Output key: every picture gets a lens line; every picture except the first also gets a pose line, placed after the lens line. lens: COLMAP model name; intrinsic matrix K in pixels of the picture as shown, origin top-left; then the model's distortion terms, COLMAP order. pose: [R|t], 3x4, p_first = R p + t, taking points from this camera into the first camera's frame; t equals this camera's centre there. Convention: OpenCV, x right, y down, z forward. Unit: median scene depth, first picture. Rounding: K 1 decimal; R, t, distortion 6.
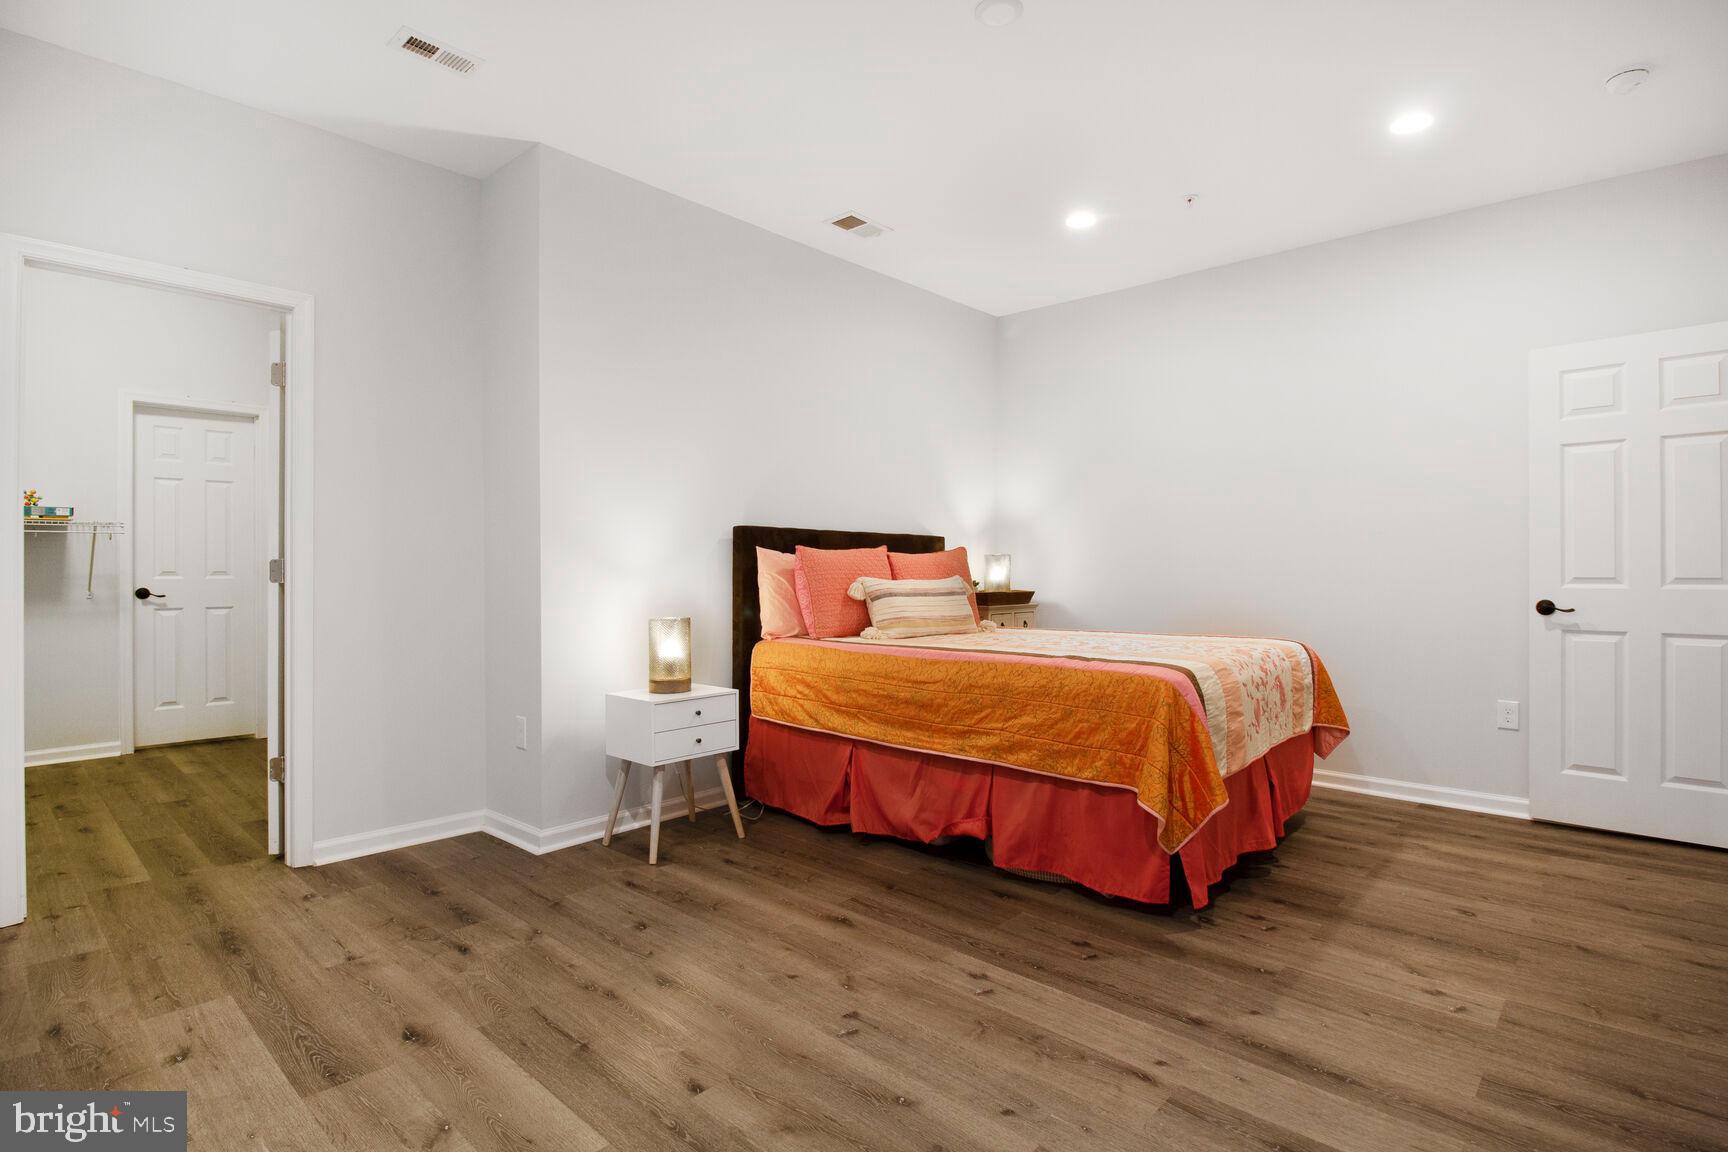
lens RADIAL K [[817.4, 0, 865.2], [0, 817.4, 568.1], [0, 0, 1]] dist [0.000130, -0.010169]
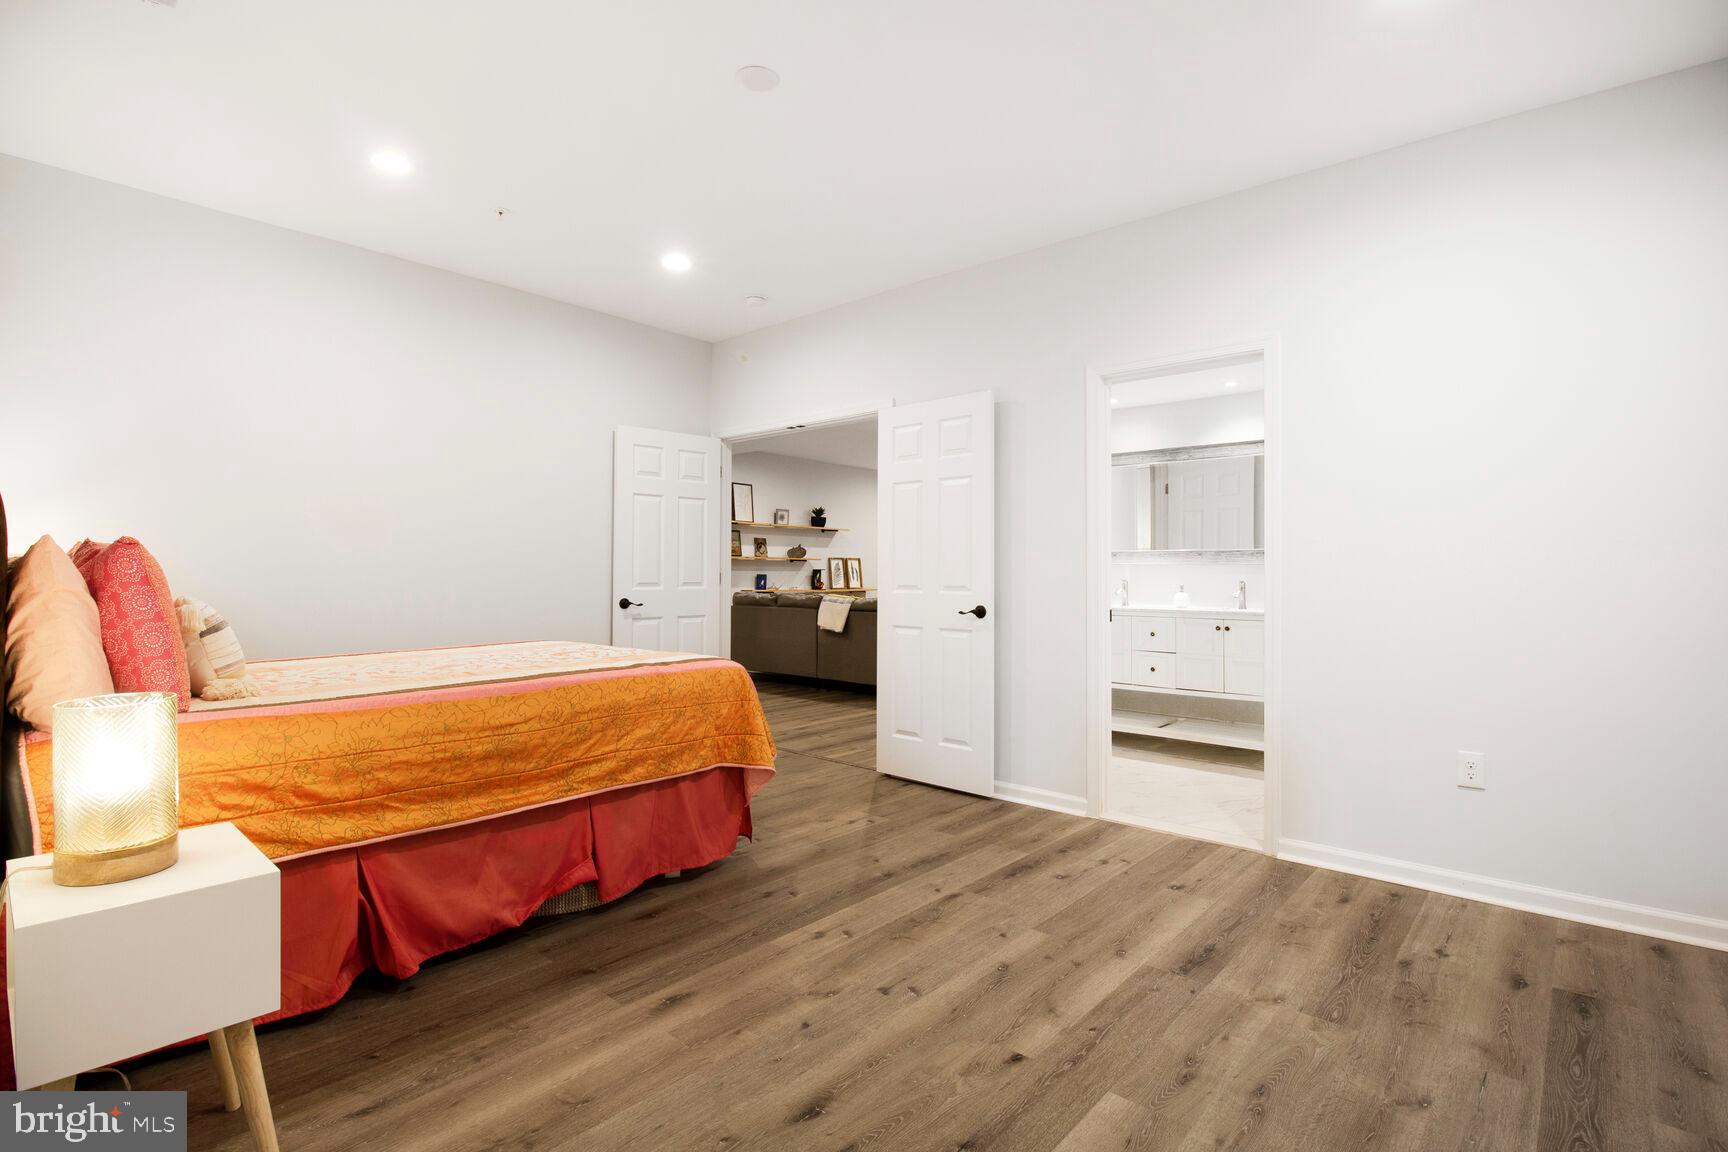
lens RADIAL K [[817.4, 0, 865.2], [0, 817.4, 568.1], [0, 0, 1]] dist [0.000130, -0.010169]
pose [[0.000124, 0.007160, 0.999974, -0.799381], [-0.002994, 0.999970, -0.007159, -0.006988], [-0.999996, -0.002993, 0.000145, 0.737222]]
